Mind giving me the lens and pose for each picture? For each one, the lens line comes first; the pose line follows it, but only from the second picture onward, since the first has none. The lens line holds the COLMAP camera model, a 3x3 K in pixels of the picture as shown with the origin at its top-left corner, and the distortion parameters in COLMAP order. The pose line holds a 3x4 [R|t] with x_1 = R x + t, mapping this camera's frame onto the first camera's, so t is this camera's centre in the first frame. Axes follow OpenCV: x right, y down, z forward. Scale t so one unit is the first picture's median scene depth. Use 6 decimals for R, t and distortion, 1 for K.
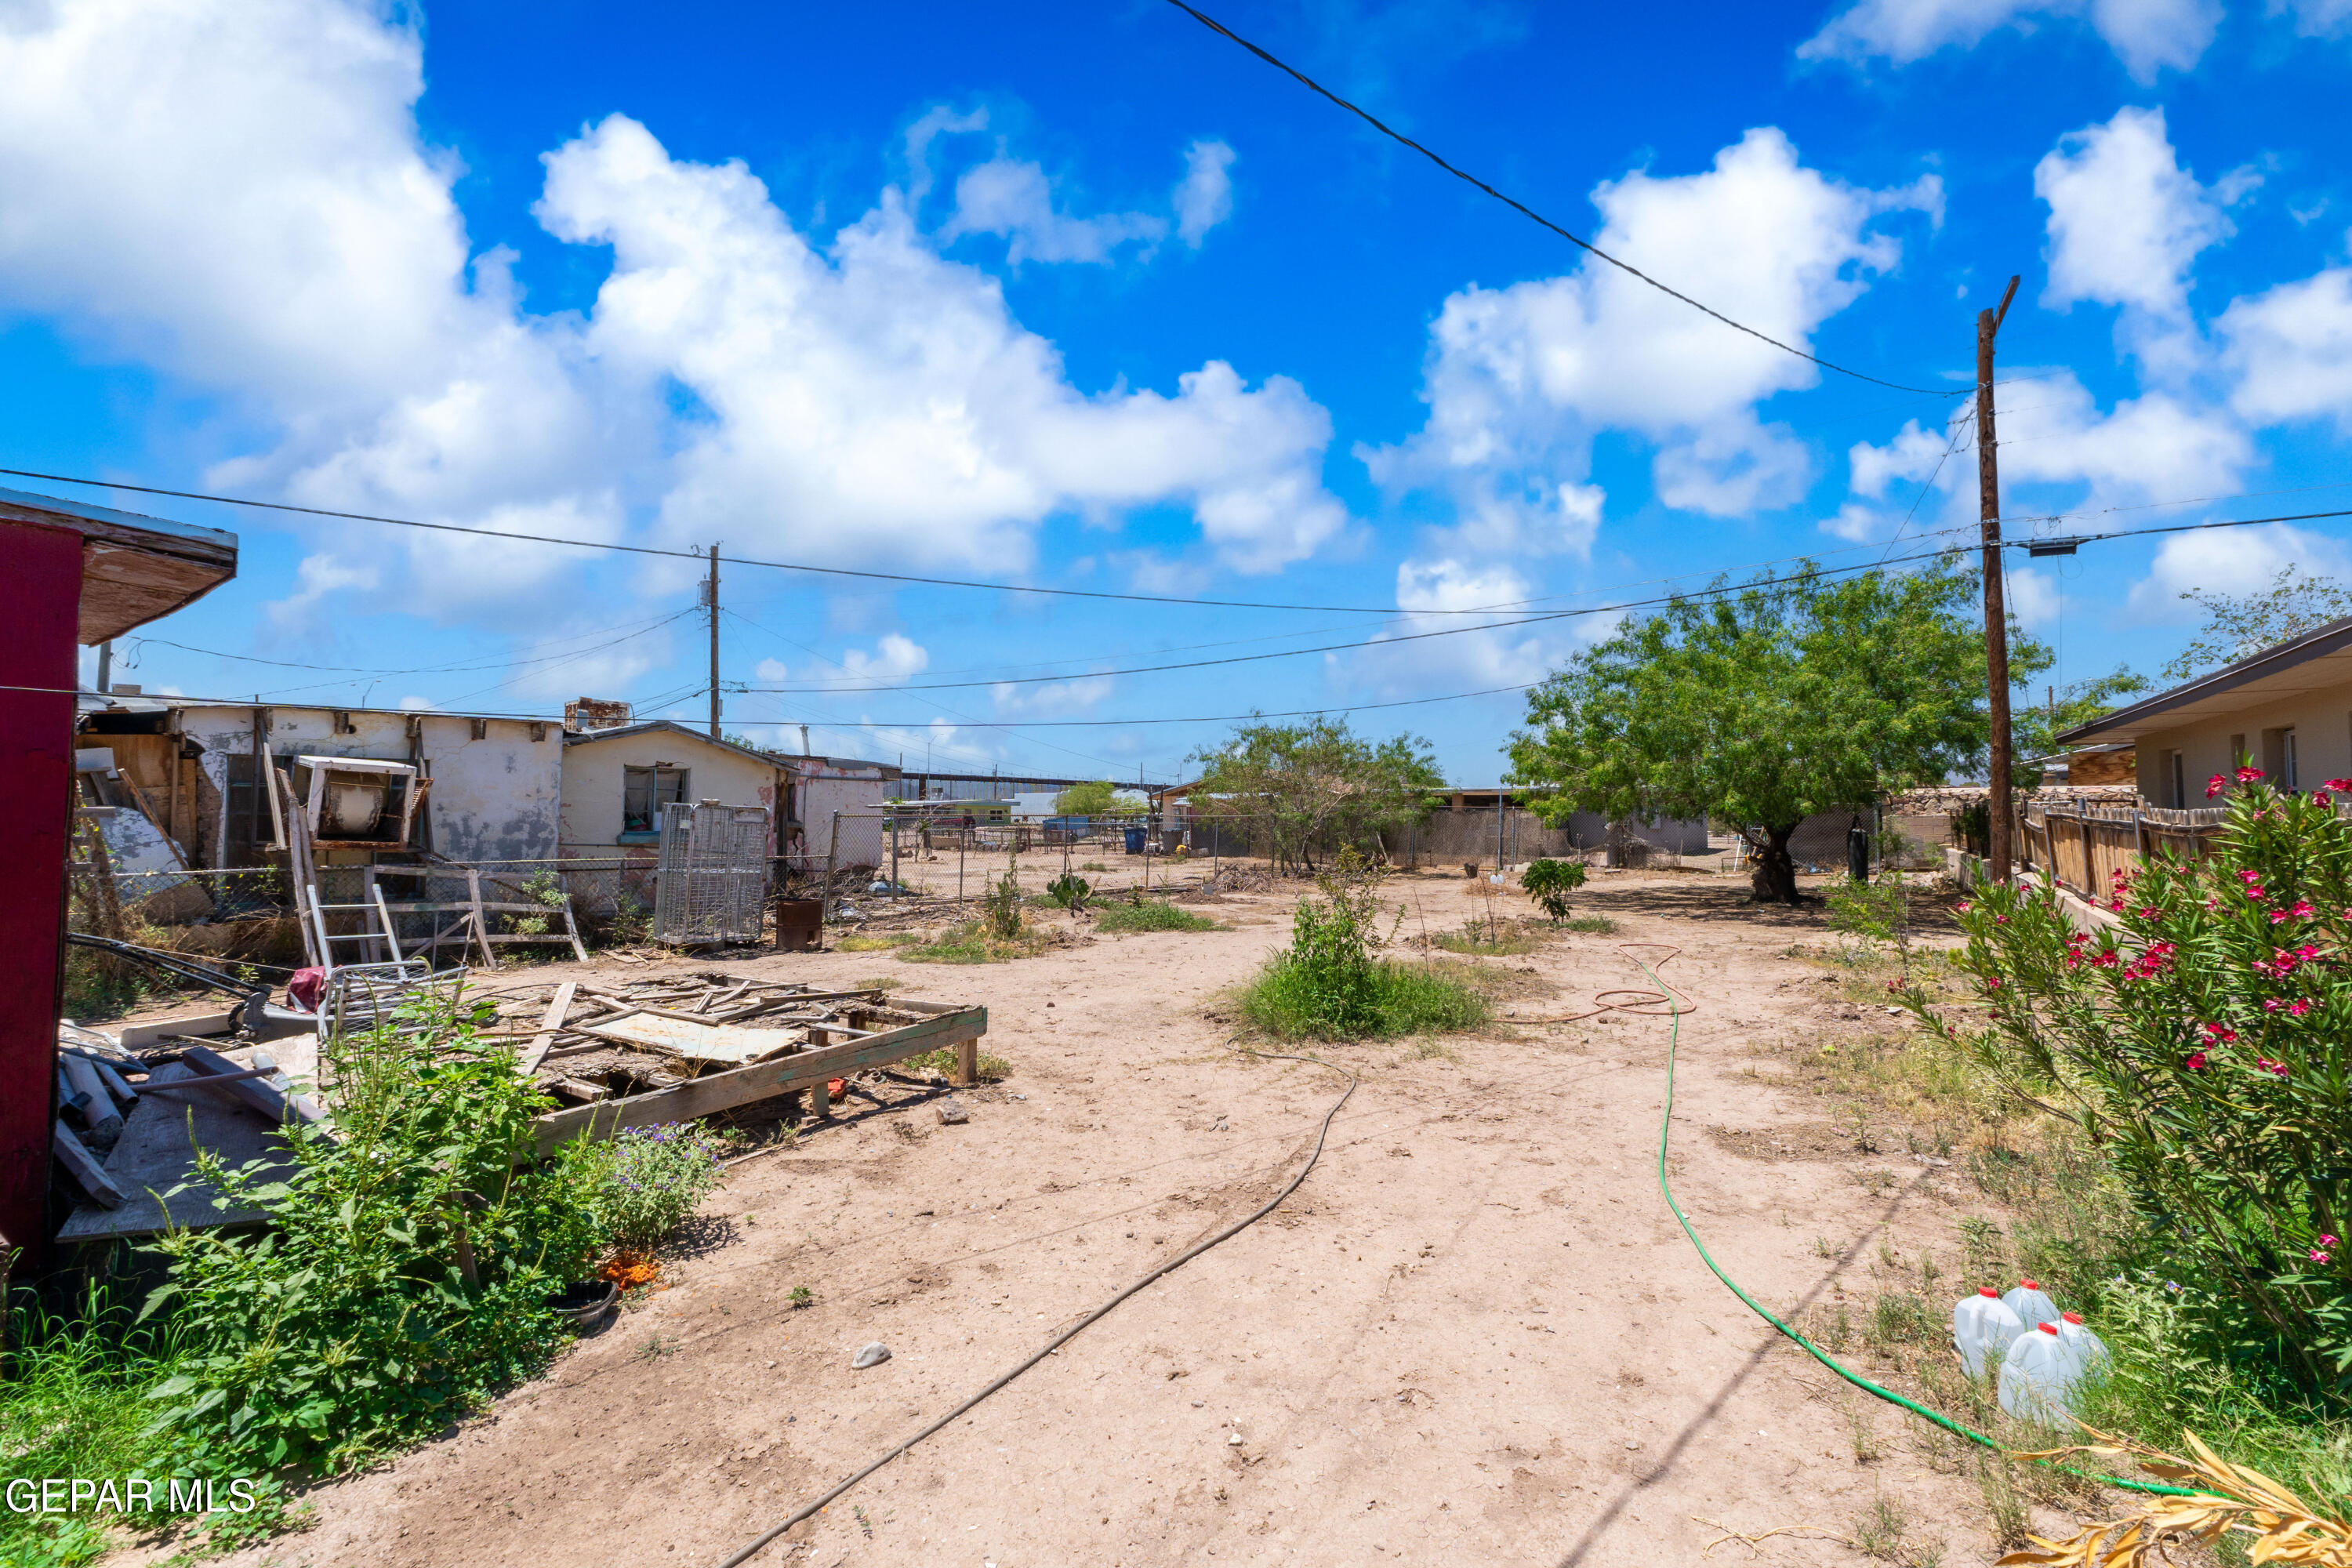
lens RADIAL K [[1013.8, 0, 1174.6], [0, 1013.8, 760.3], [0, 0, 1]] dist [-0.003756, -0.000438]
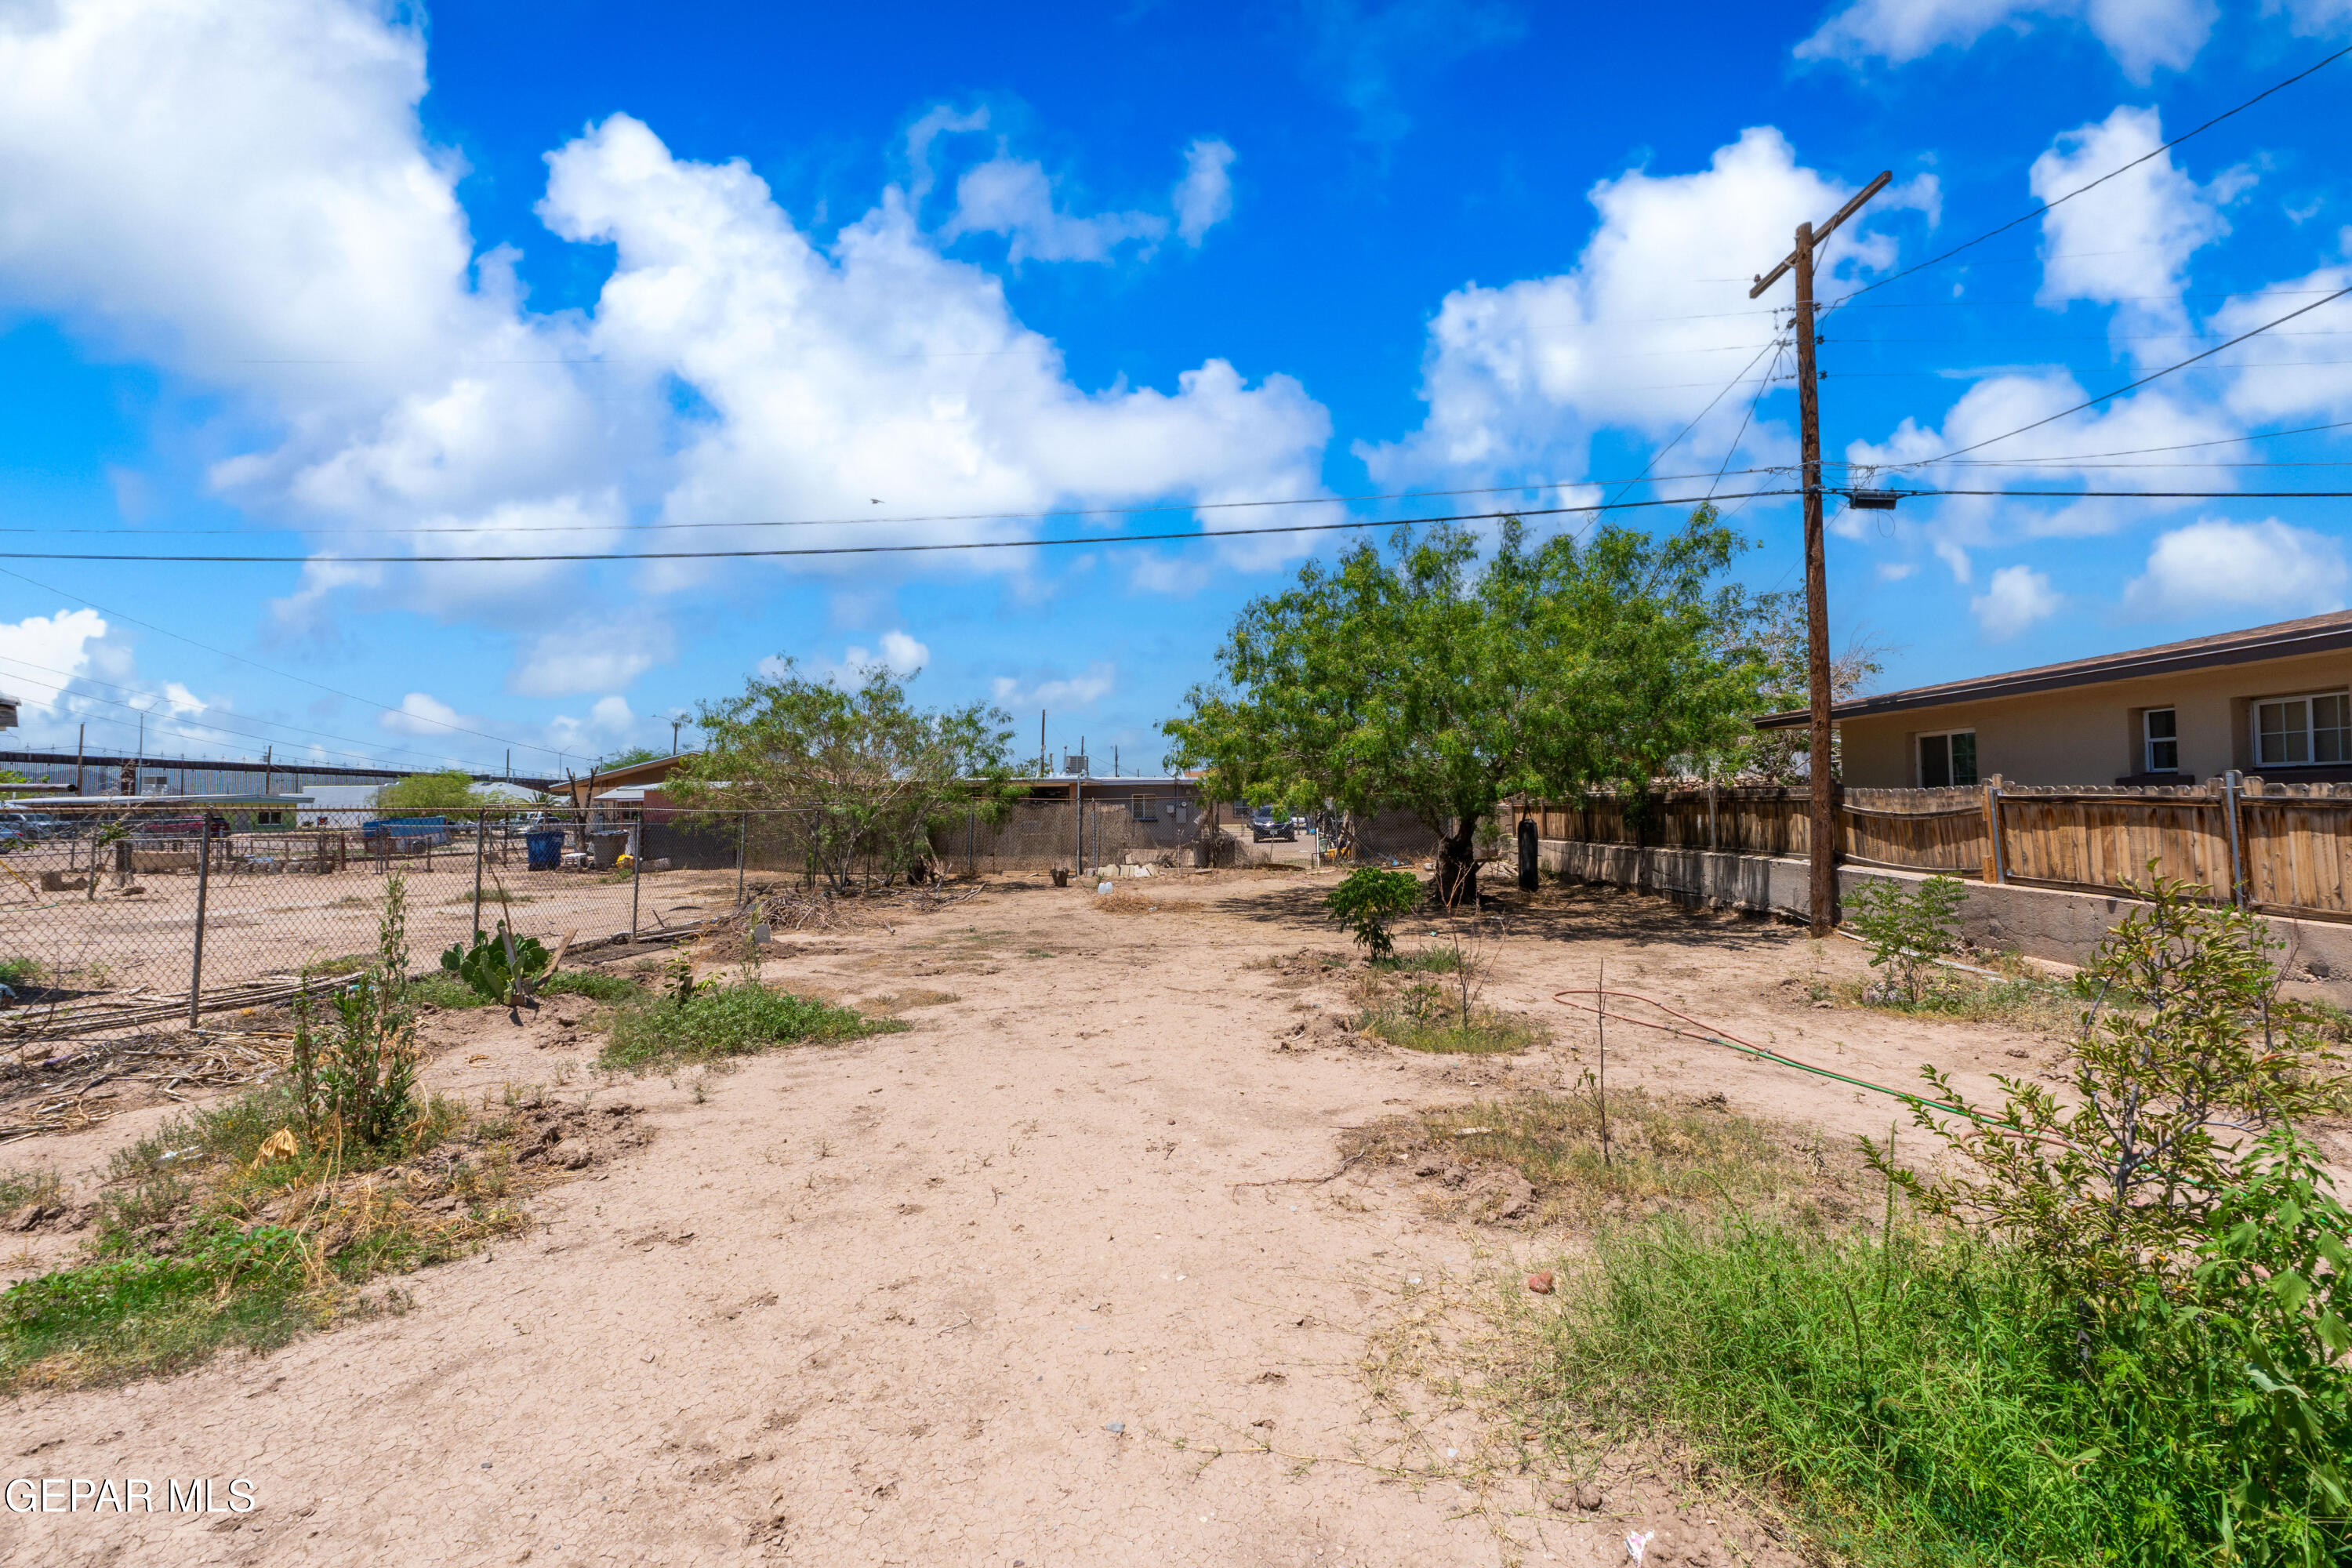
lens RADIAL K [[1013.8, 0, 1174.6], [0, 1013.8, 760.3], [0, 0, 1]] dist [-0.003756, -0.000438]
pose [[0.848184, 0.019525, 0.529342, -0.044753], [-0.020889, 0.999776, -0.003406, 0.013228], [-0.529290, -0.008168, 0.848401, 0.213685]]
